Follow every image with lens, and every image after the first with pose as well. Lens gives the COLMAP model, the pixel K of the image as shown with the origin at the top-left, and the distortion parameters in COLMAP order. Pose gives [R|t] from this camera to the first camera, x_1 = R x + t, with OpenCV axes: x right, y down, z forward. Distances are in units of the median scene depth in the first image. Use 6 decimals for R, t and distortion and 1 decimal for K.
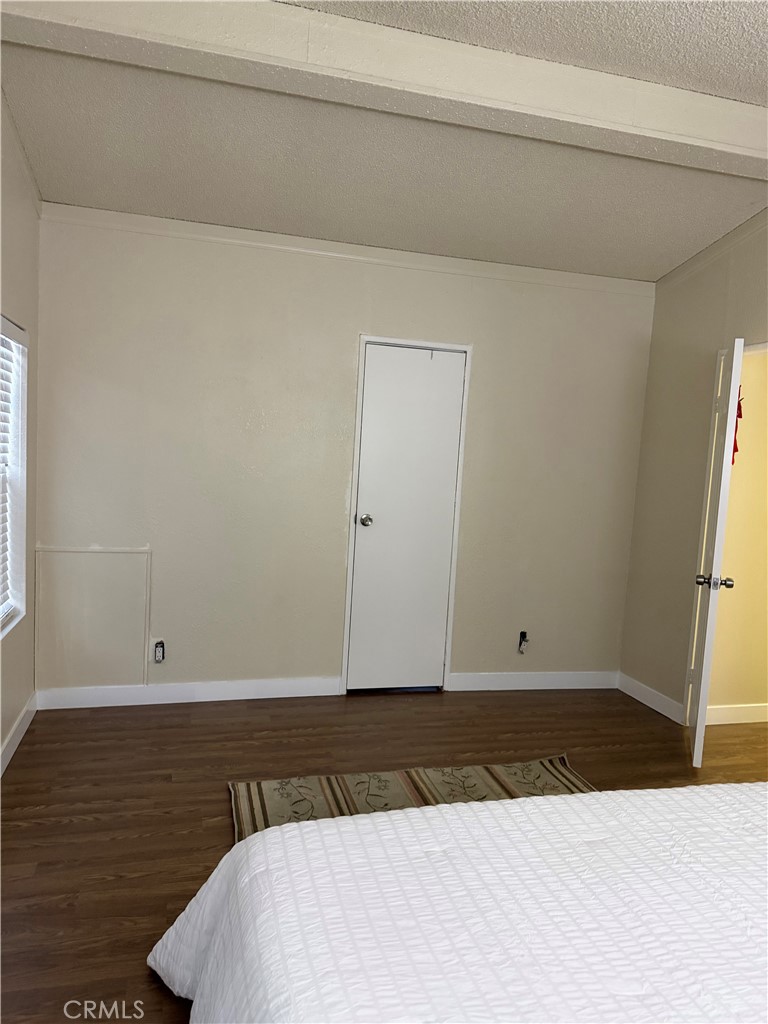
lens RADIAL K [[725.4, 0, 384.0], [0, 725.4, 512.0], [0, 0, 1]] dist [0.037101, -0.000349]
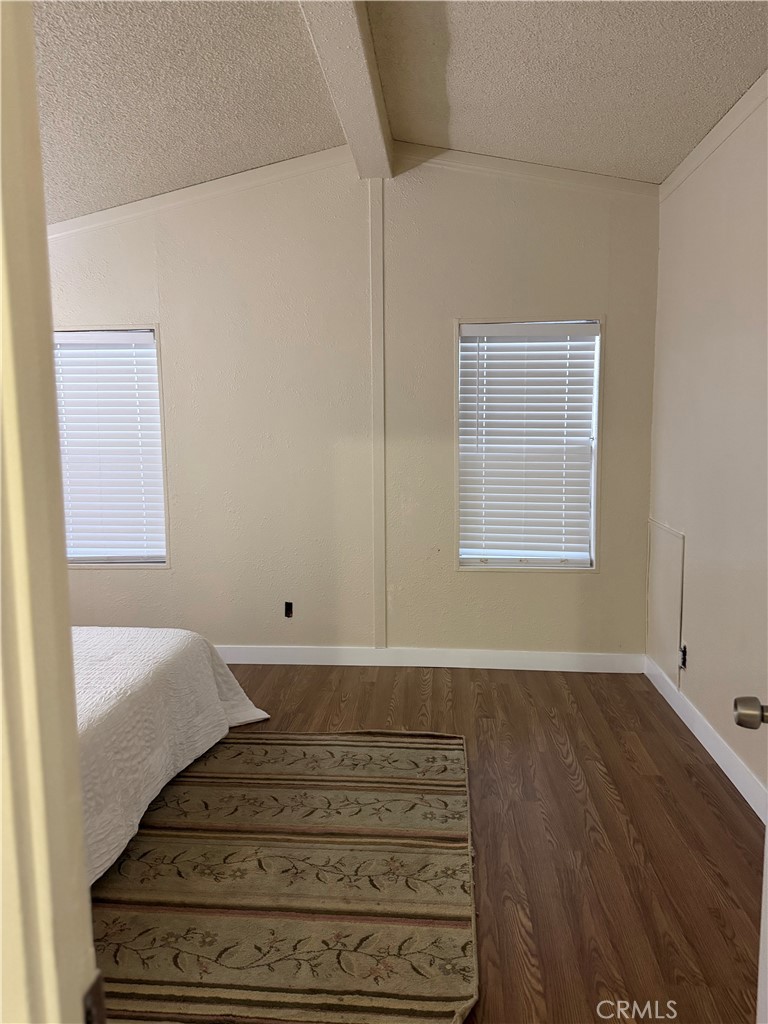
lens RADIAL K [[725.4, 0, 384.0], [0, 725.4, 512.0], [0, 0, 1]] dist [0.037101, -0.000349]
pose [[-0.345344, 0.074251, -0.935534, 0.716434], [-0.092116, 0.989370, 0.112528, -0.050730], [0.933944, 0.125039, -0.334833, 1.103488]]
